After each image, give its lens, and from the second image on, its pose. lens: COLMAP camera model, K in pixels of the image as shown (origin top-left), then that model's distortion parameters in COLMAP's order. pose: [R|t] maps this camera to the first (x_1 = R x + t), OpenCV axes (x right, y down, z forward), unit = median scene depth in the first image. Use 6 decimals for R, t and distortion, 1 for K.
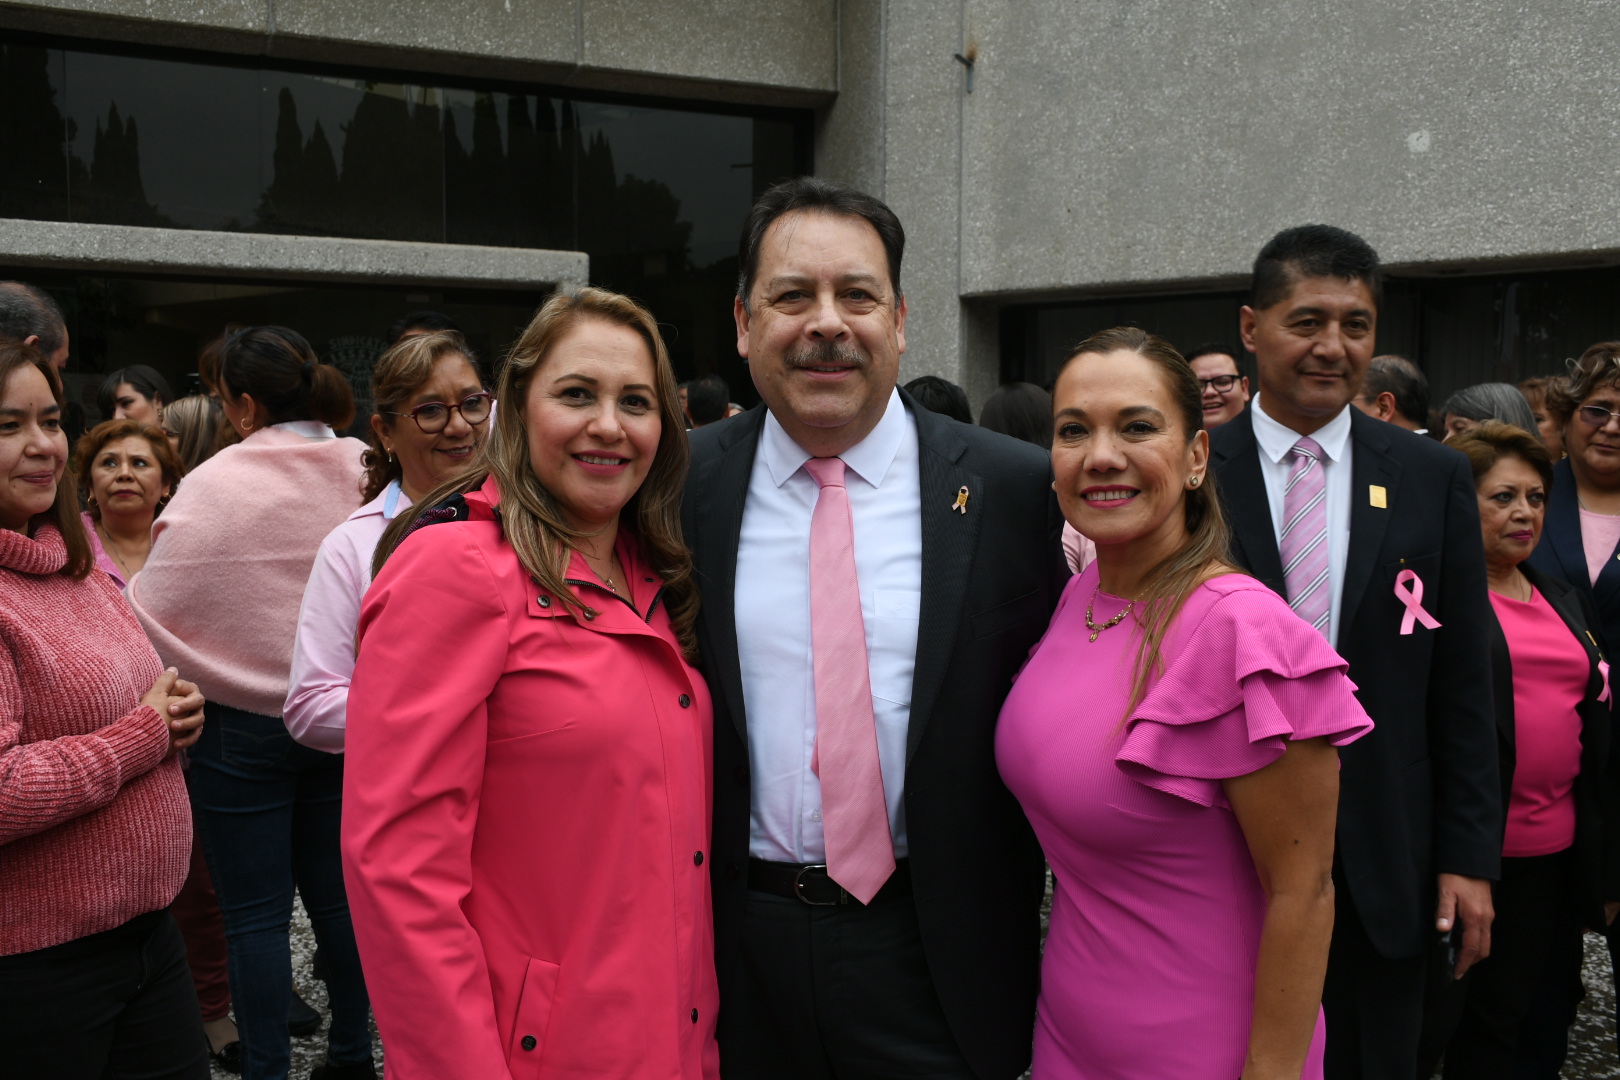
lens RADIAL K [[1445.3, 0, 810.0], [0, 1445.3, 540.0], [0, 0, 1]] dist [-0.015095, 0.016763]
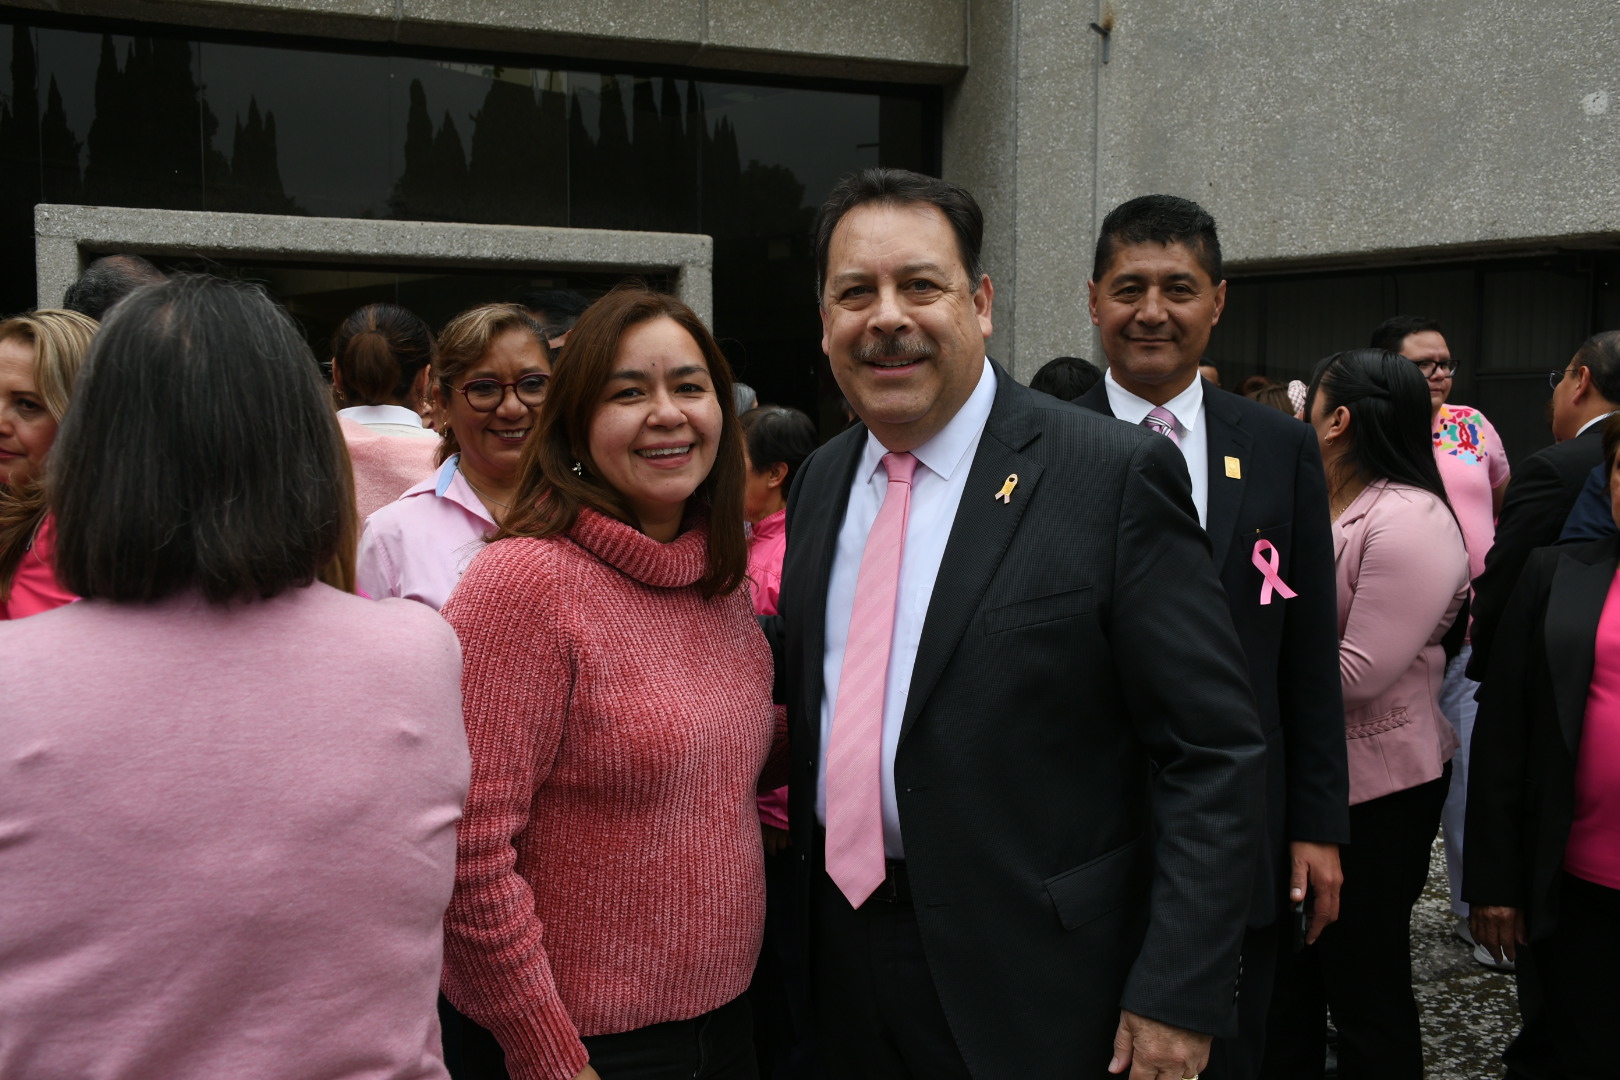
lens RADIAL K [[1456.1, 0, 811.2], [0, 1456.1, 539.7], [0, 0, 1]] dist [-0.017749, 0.019543]
pose [[0.996456, 0.004760, -0.083980, -0.002109], [-0.004058, 0.999955, 0.008533, -0.000174], [0.084017, -0.008162, 0.996431, 0.017175]]
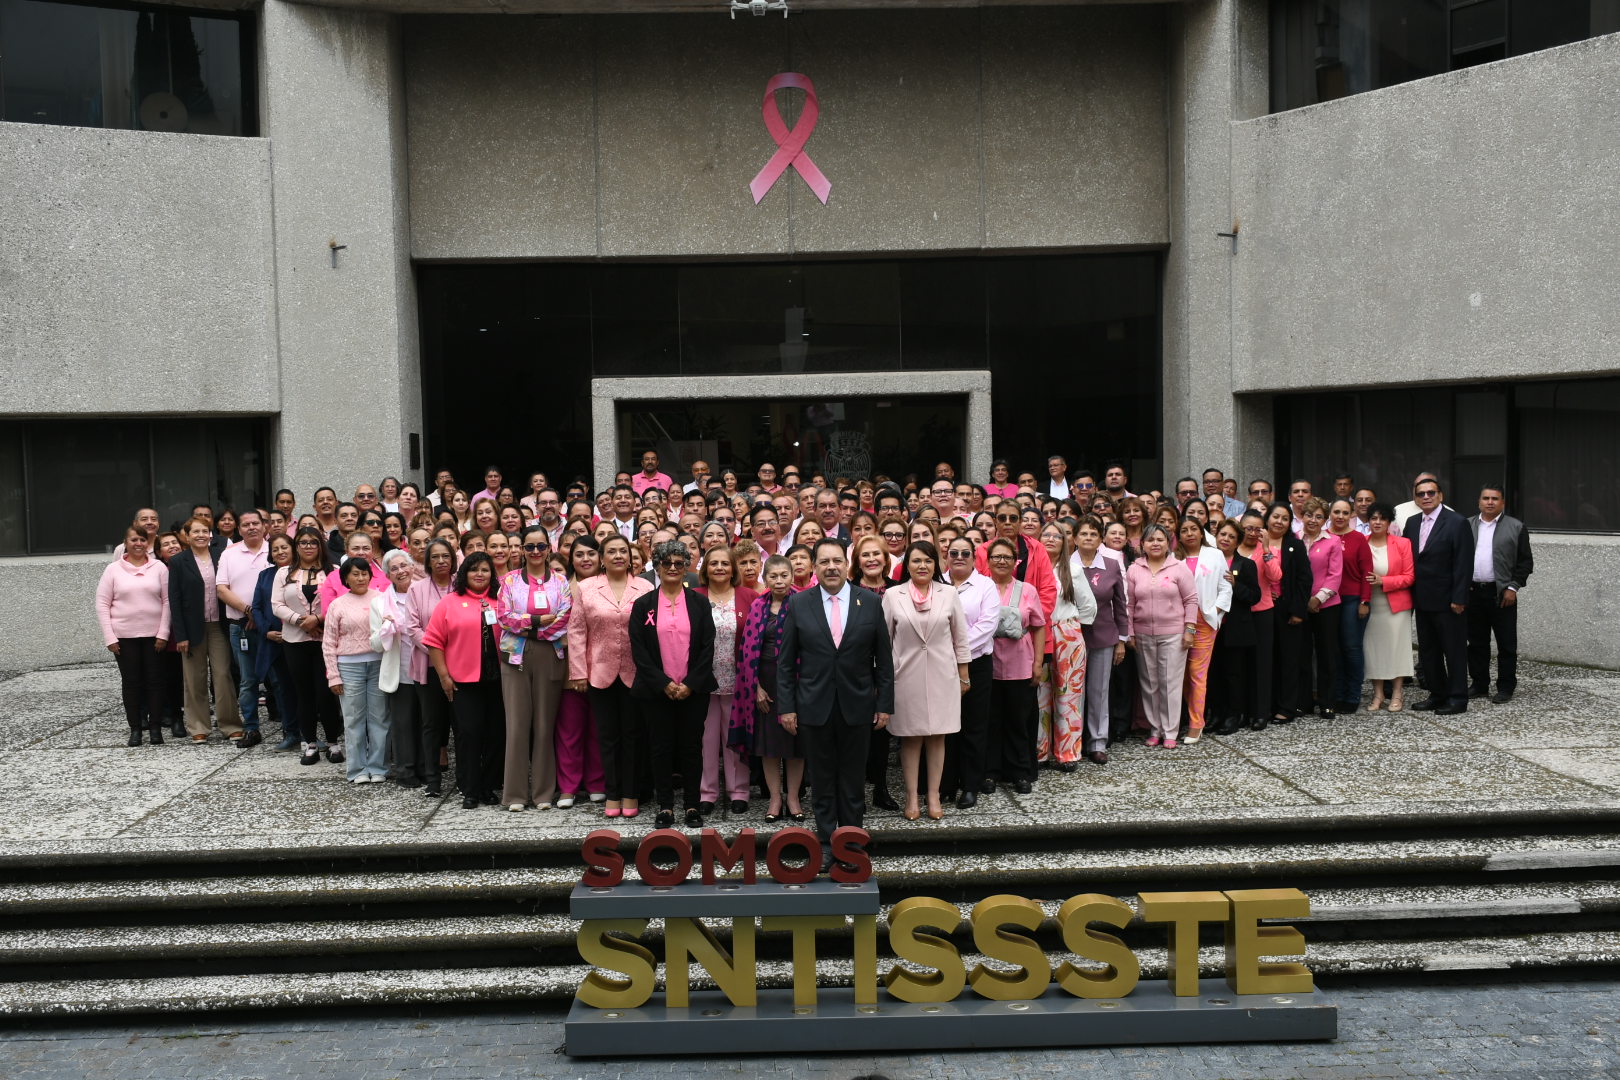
lens RADIAL K [[1755.9, 0, 806.5], [0, 1755.9, 542.1], [0, 0, 1]] dist [-0.007720, 0.019598]
pose [[0.925040, -0.006487, -0.379813, 0.389094], [0.001220, 0.999900, -0.014105, 0.005392], [0.379867, 0.012584, 0.924956, -0.817661]]
